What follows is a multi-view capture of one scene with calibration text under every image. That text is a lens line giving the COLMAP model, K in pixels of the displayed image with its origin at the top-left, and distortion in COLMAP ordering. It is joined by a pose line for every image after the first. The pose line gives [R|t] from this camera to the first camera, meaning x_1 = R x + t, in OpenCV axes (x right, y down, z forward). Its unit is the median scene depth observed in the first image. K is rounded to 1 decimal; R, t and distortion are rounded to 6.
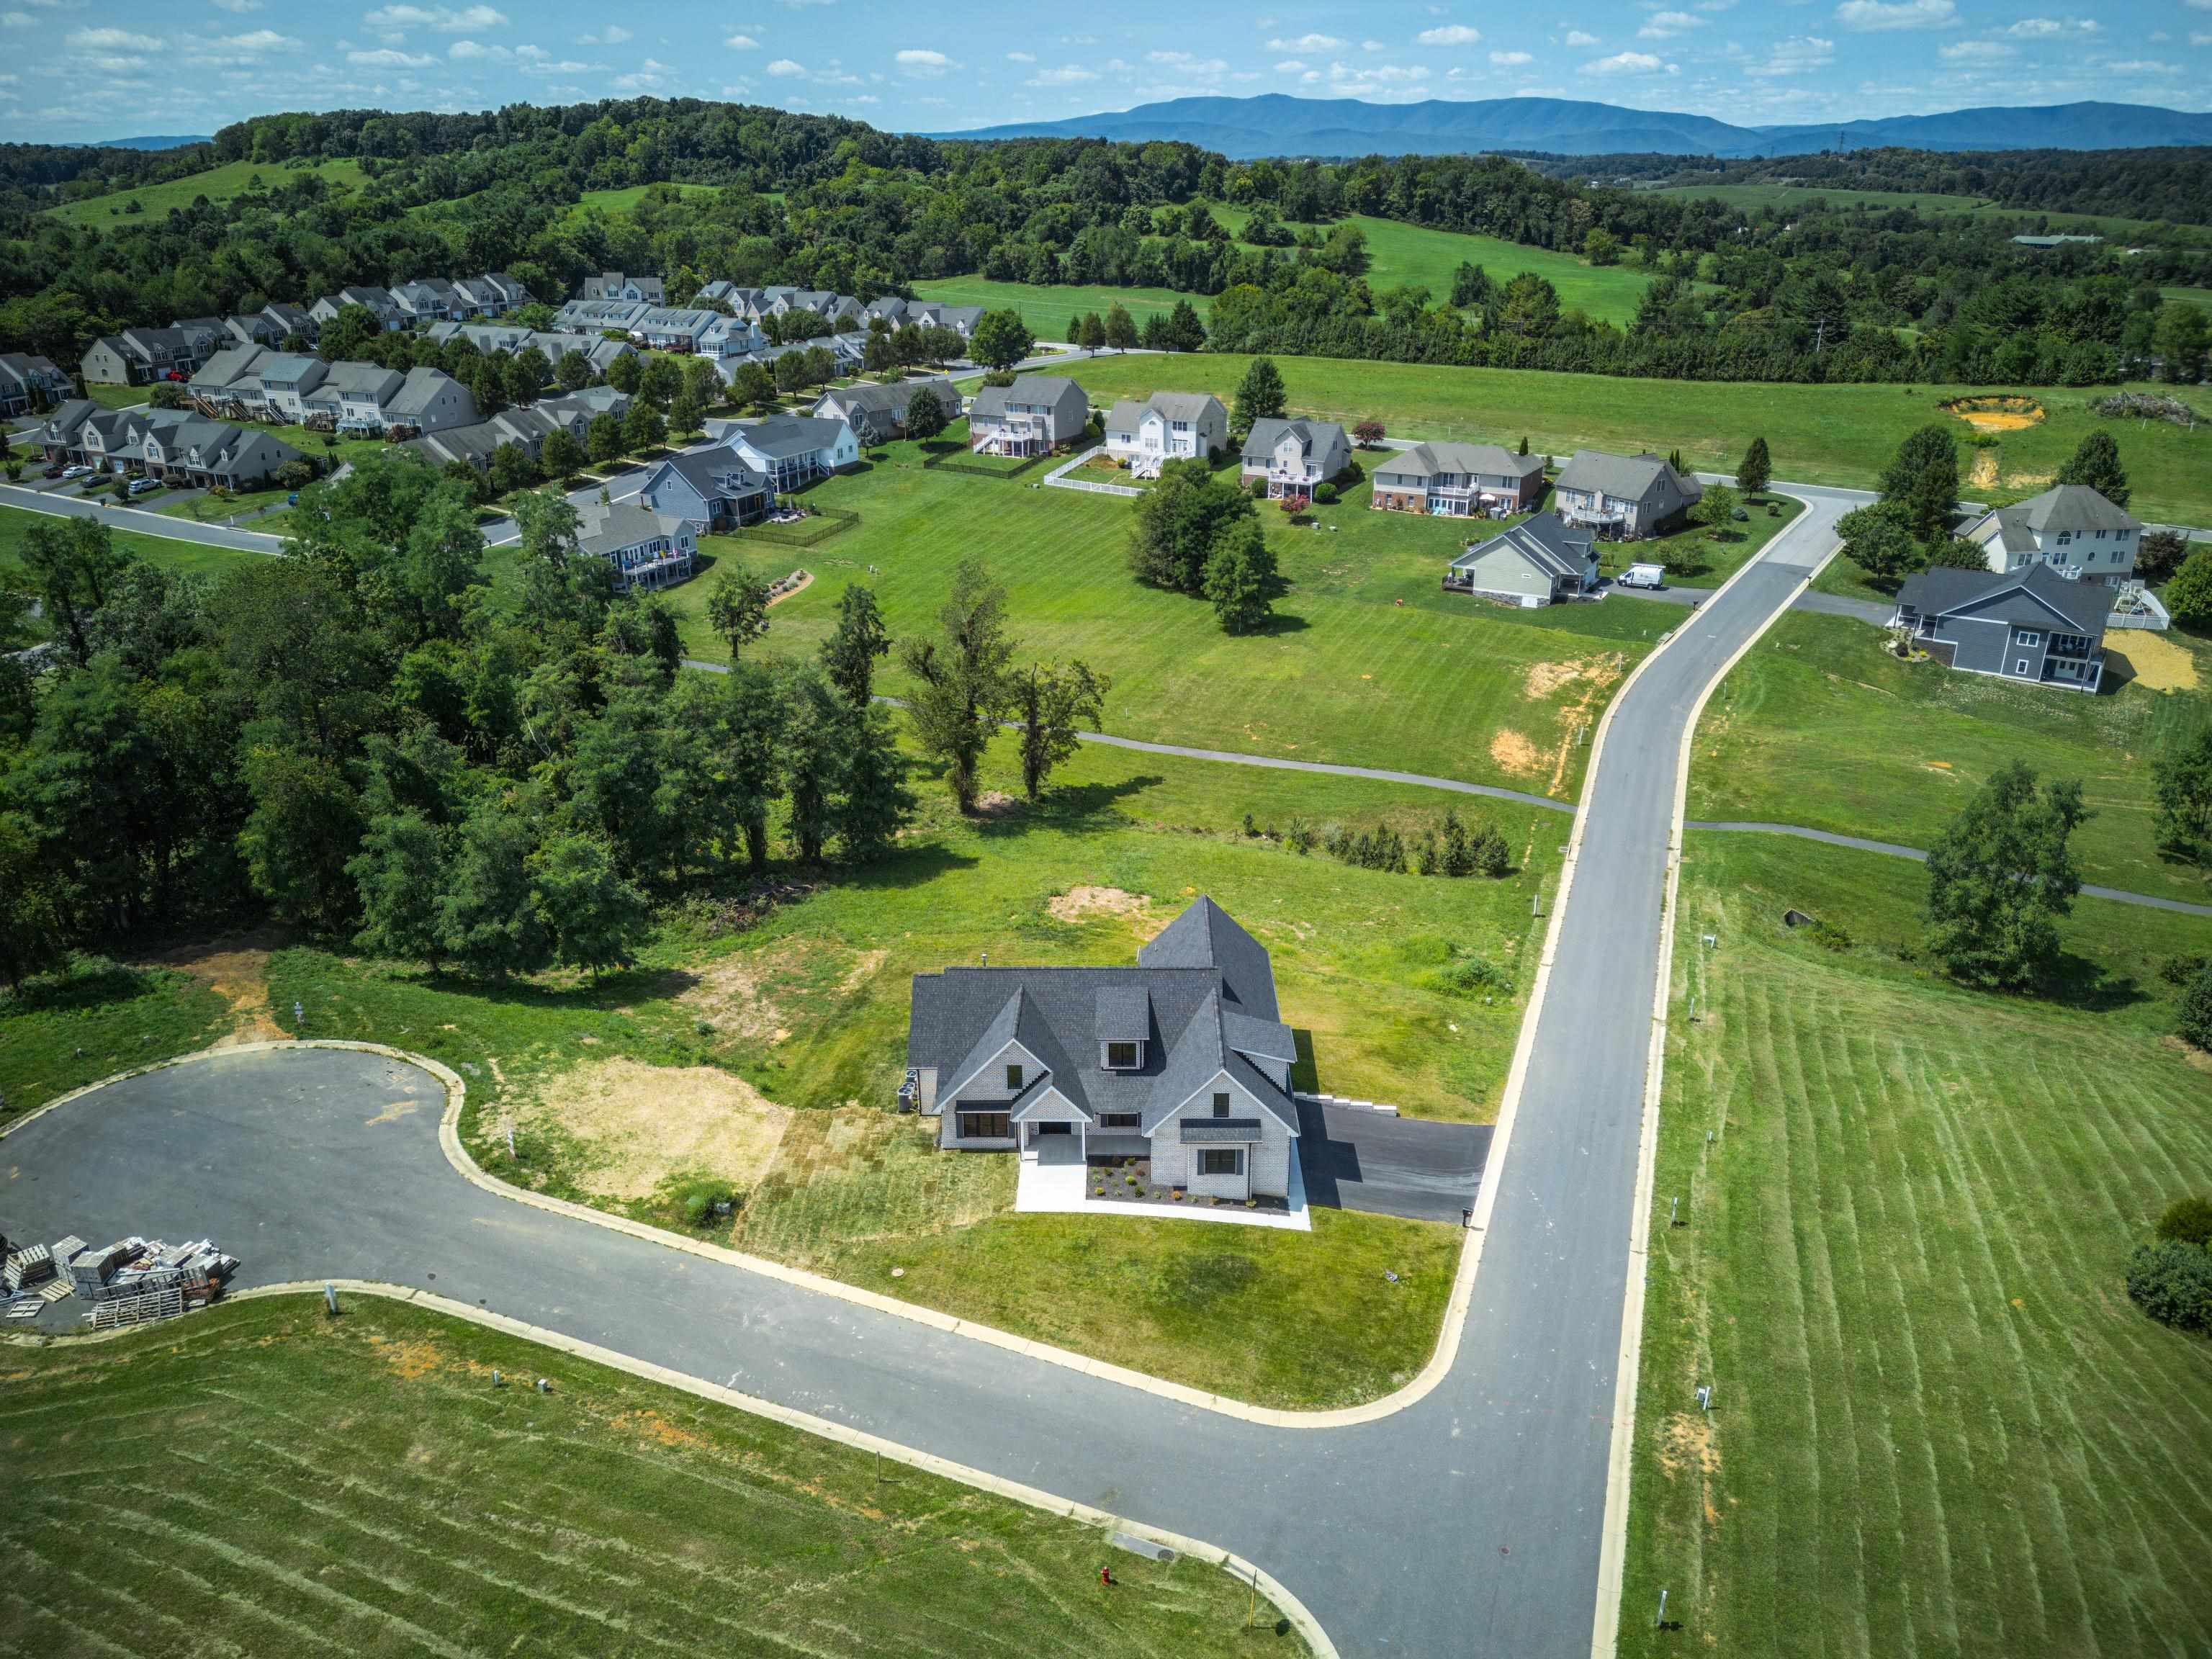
lens RADIAL K [[1597.7, 0, 1115.6], [0, 1597.7, 828.7], [0, 0, 1]] dist [0.032465, -0.043682]
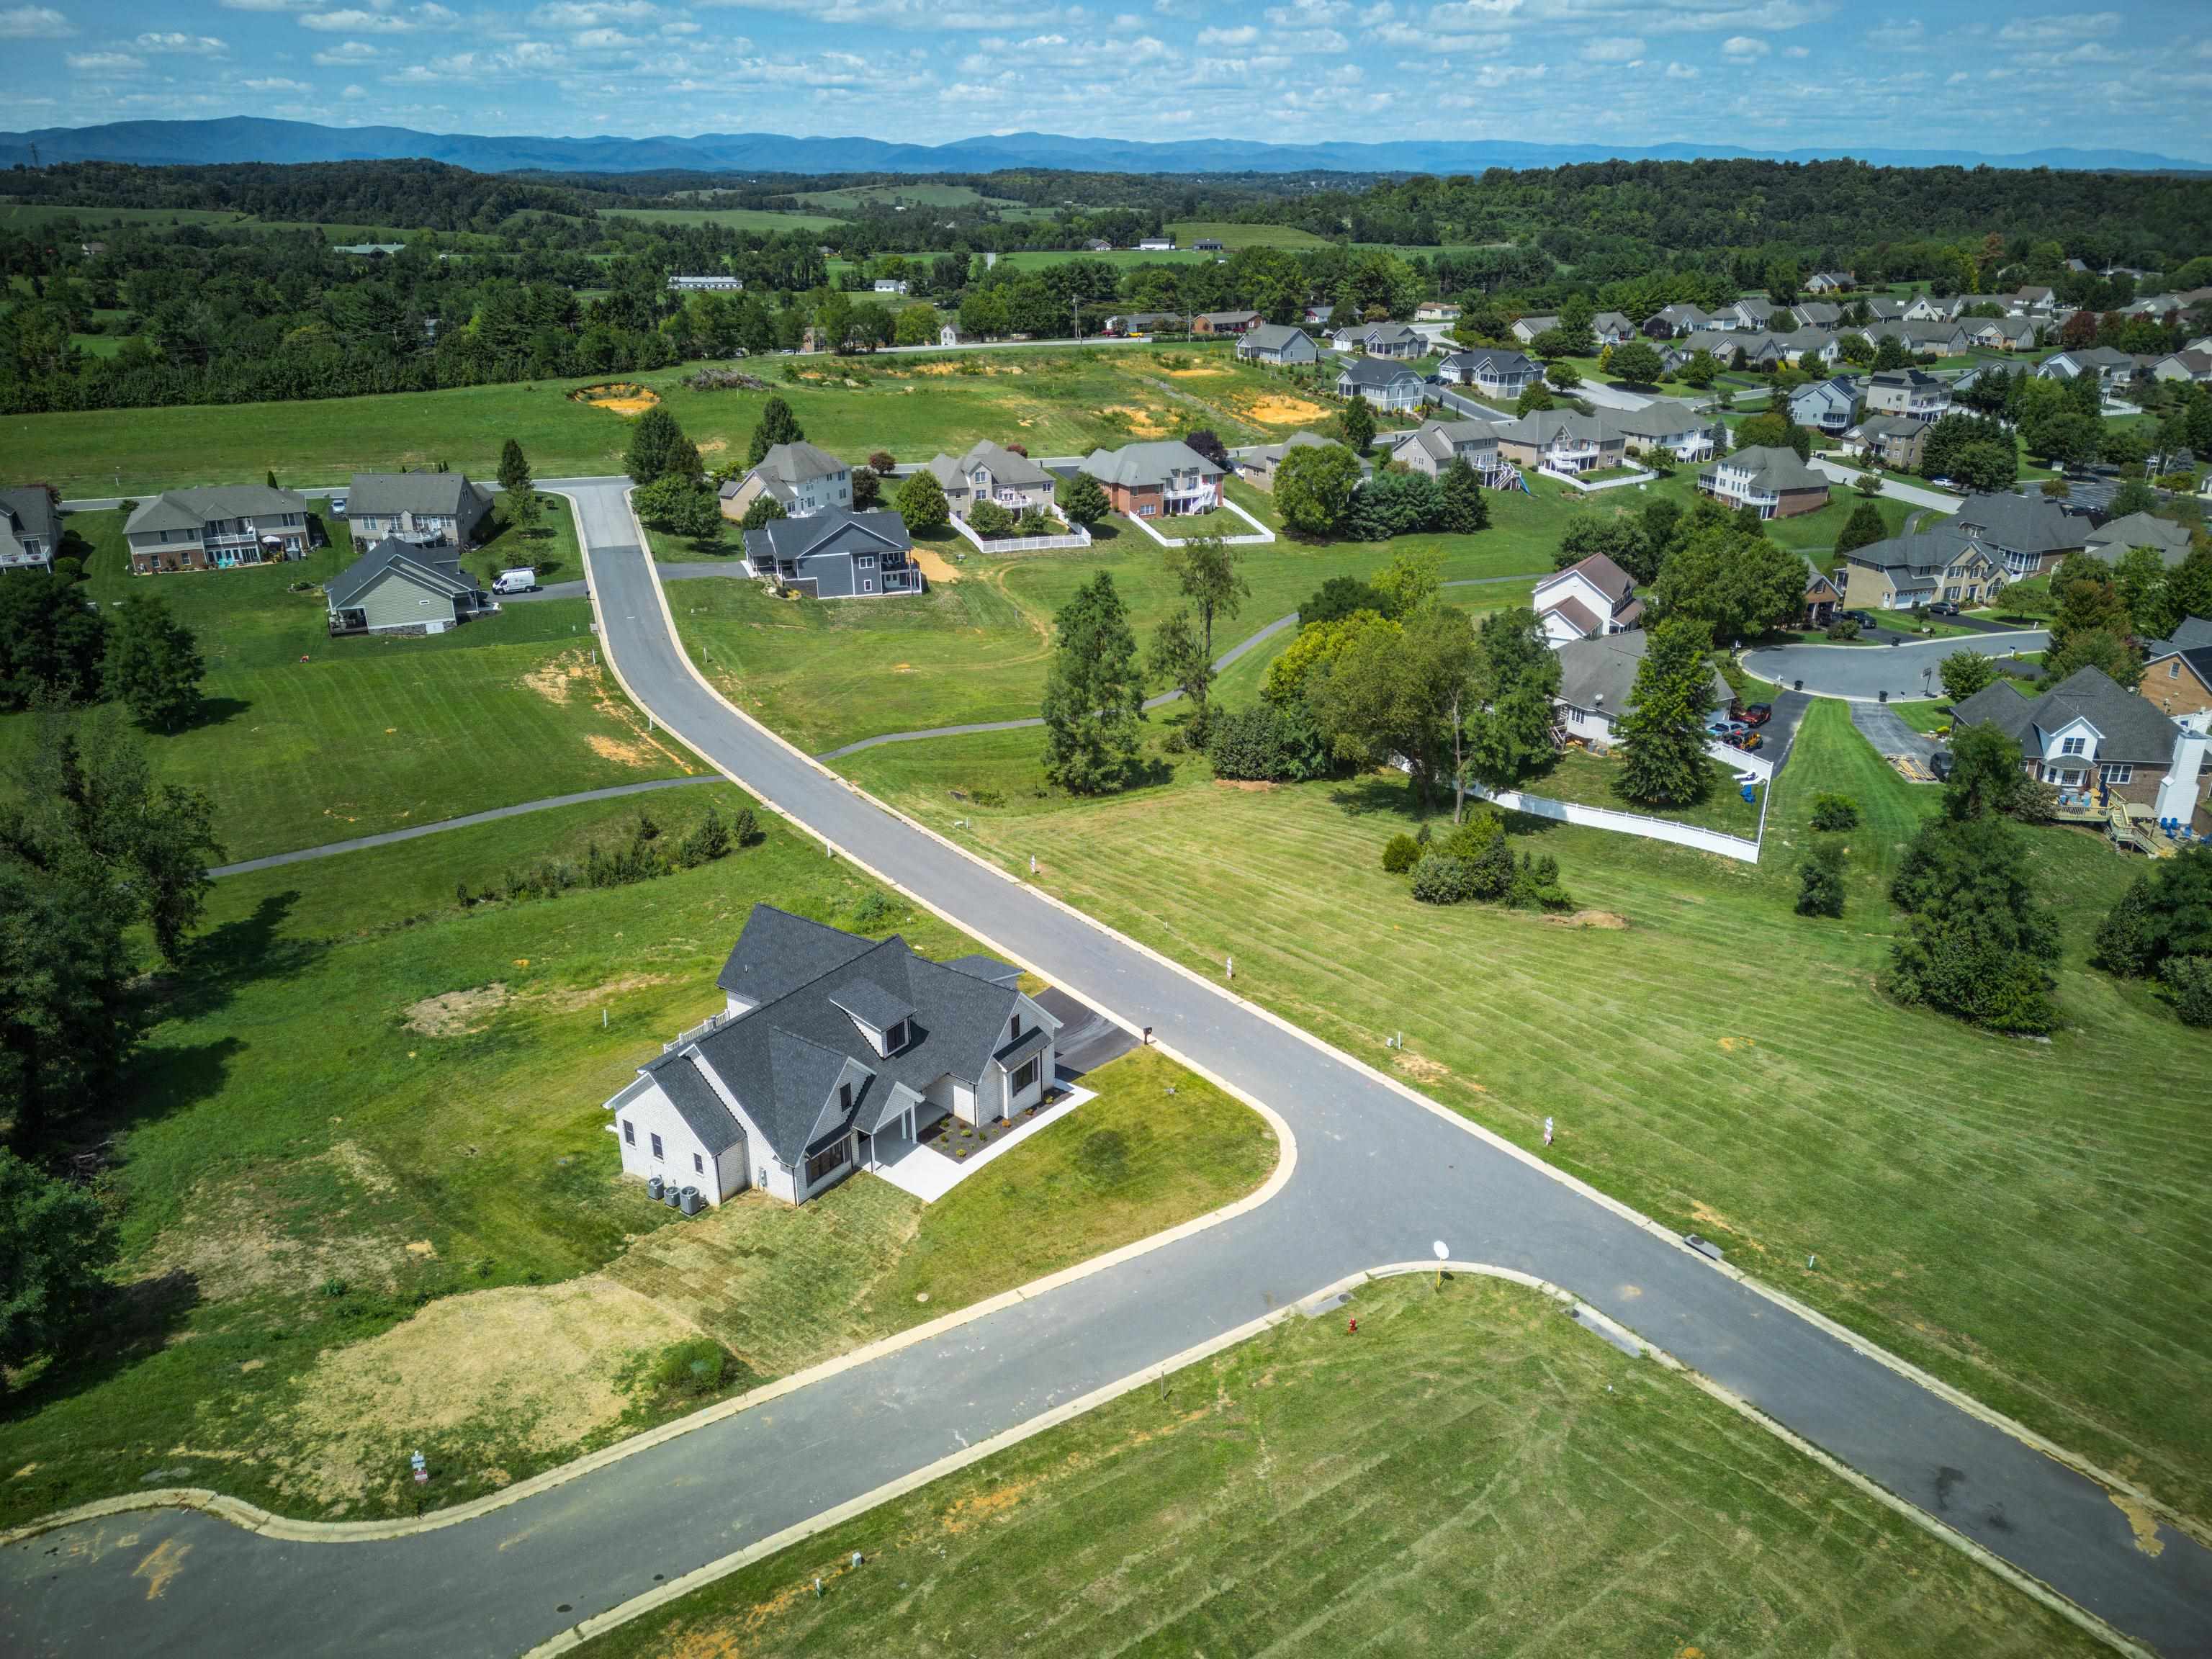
lens RADIAL K [[1597.7, 0, 1112.9], [0, 1597.7, 821.1], [0, 0, 1]] dist [0.032465, -0.043682]
pose [[0.565401, -0.306571, 0.765725, -0.396215], [0.315363, 0.938172, 0.142753, -0.055492], [-0.762146, 0.160769, 0.627125, 0.130706]]
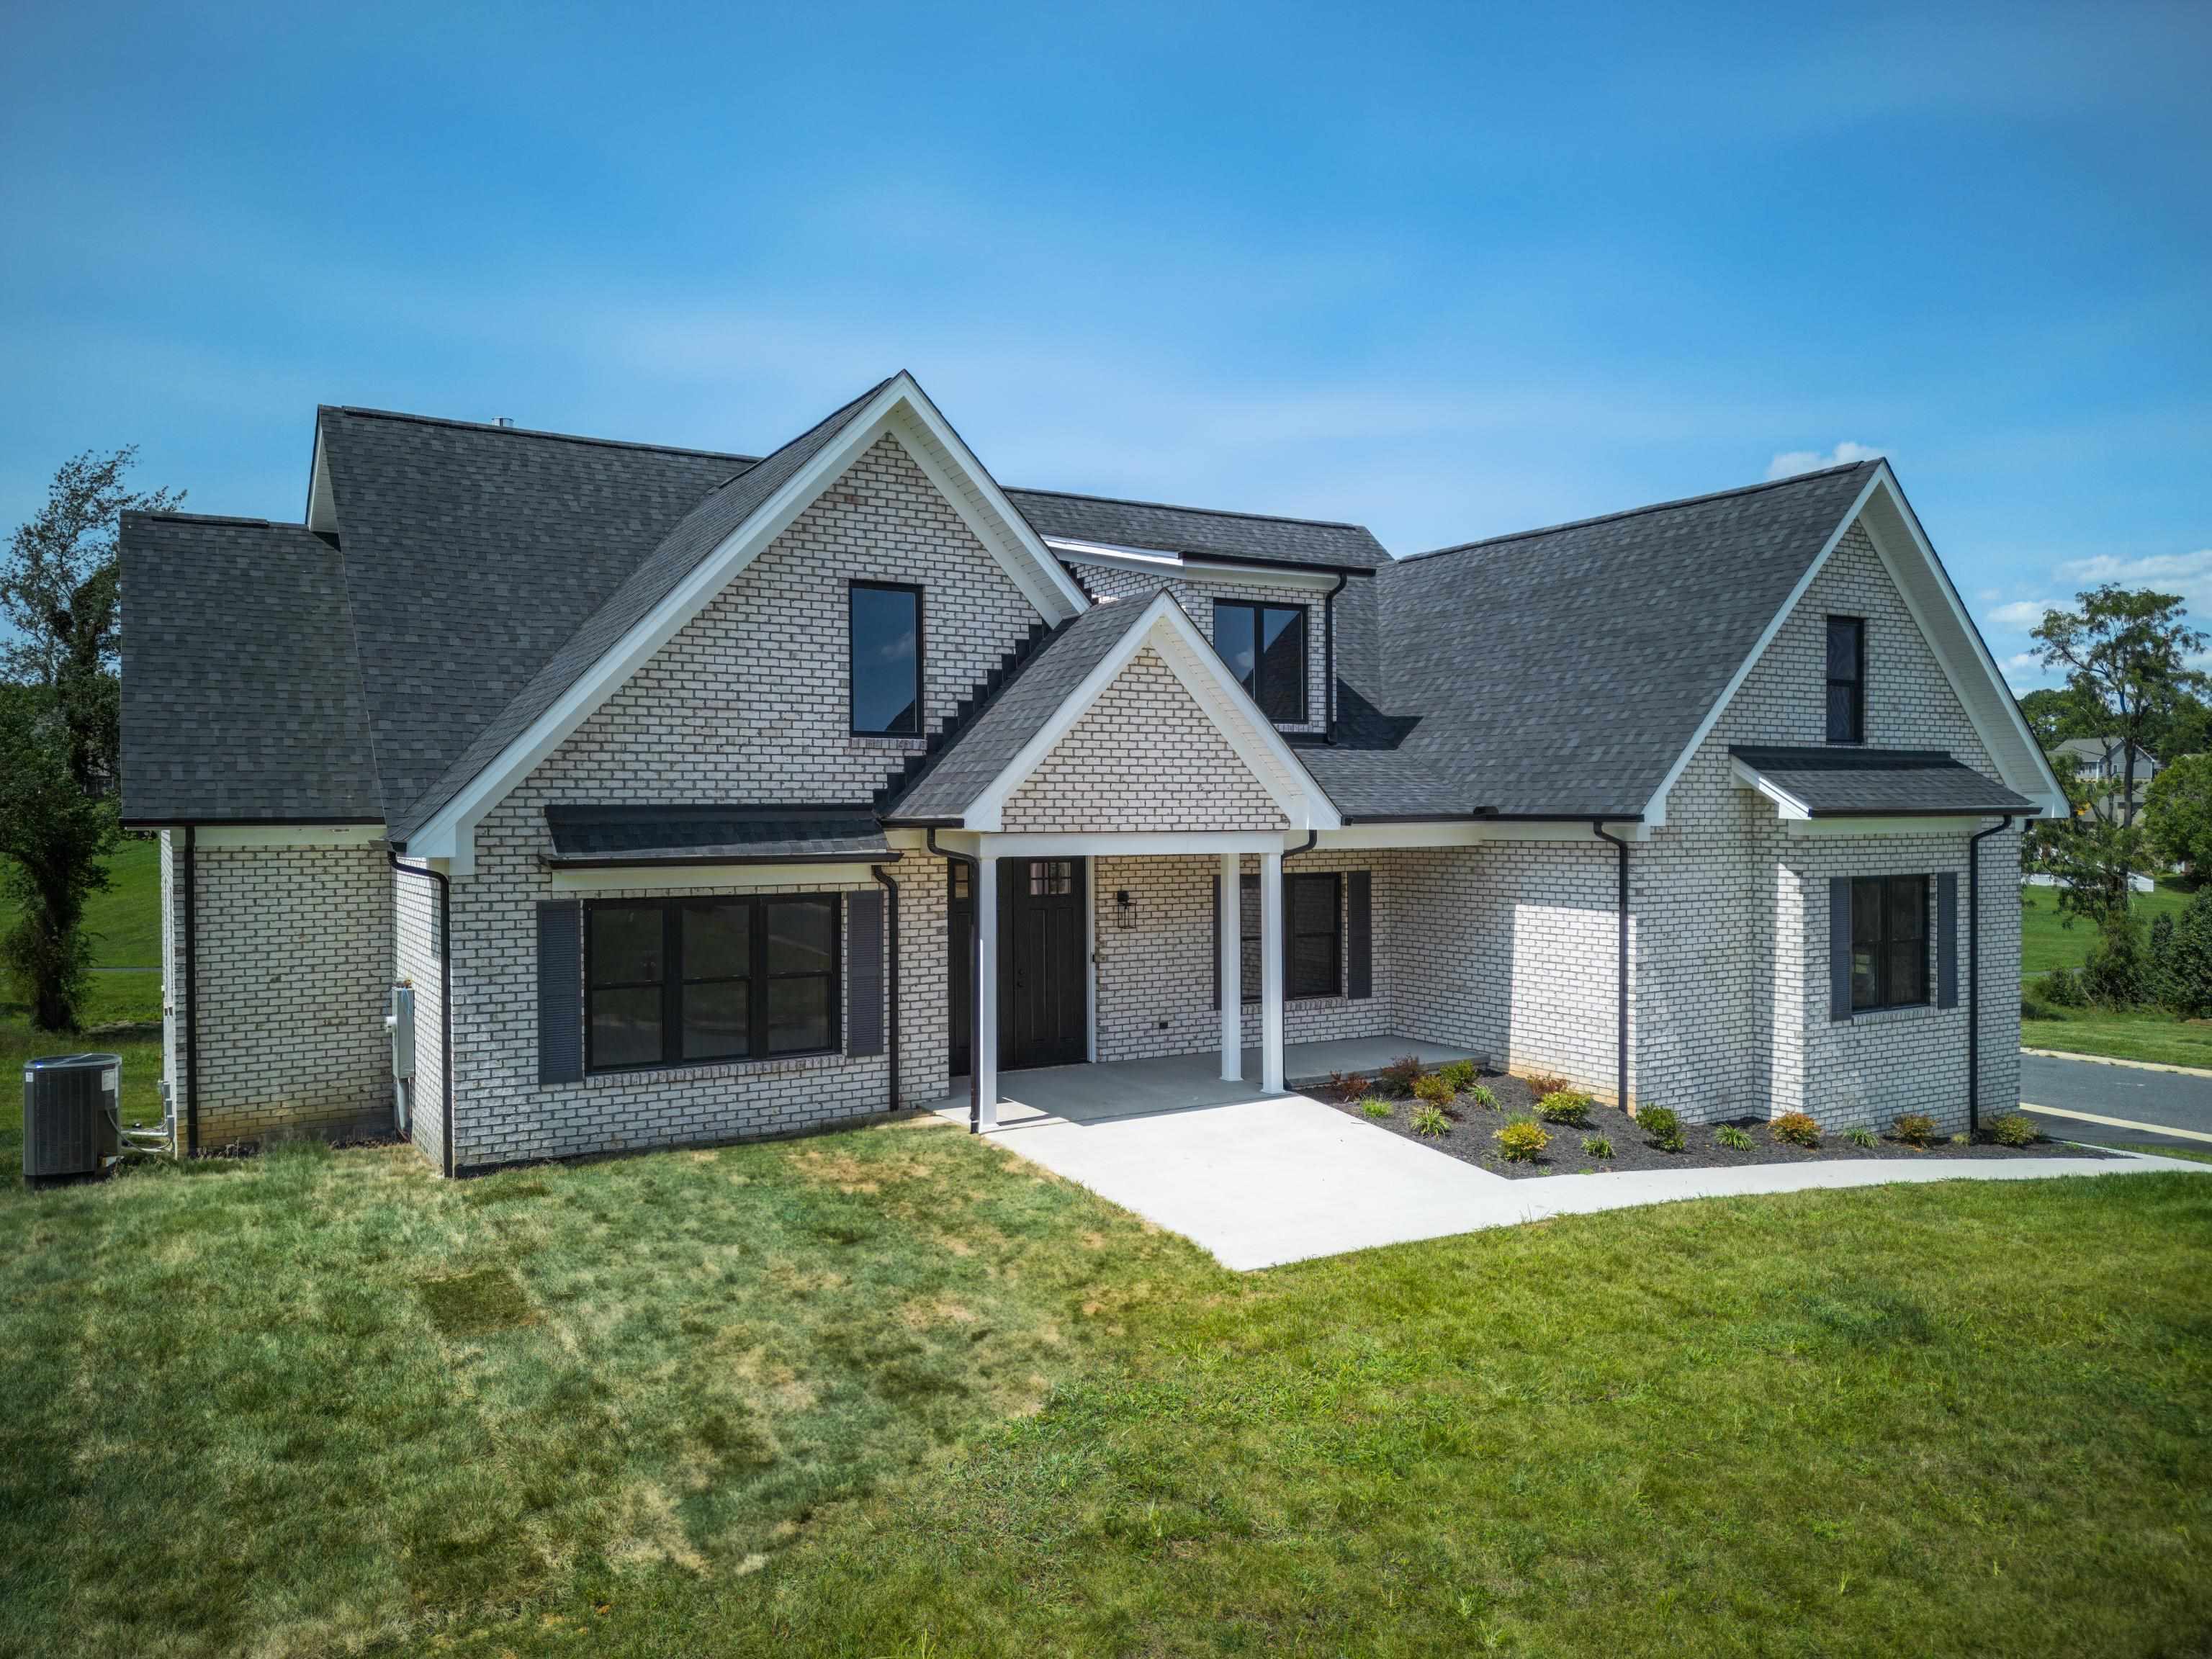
lens RADIAL K [[1597.7, 0, 1112.5], [0, 1597.7, 821.5], [0, 0, 1]] dist [0.032465, -0.043682]
pose [[0.849294, 0.000693, 0.527919, -0.080309], [0.199243, 0.925624, -0.321749, 0.138124], [-0.488878, 0.378443, 0.785989, 0.498124]]
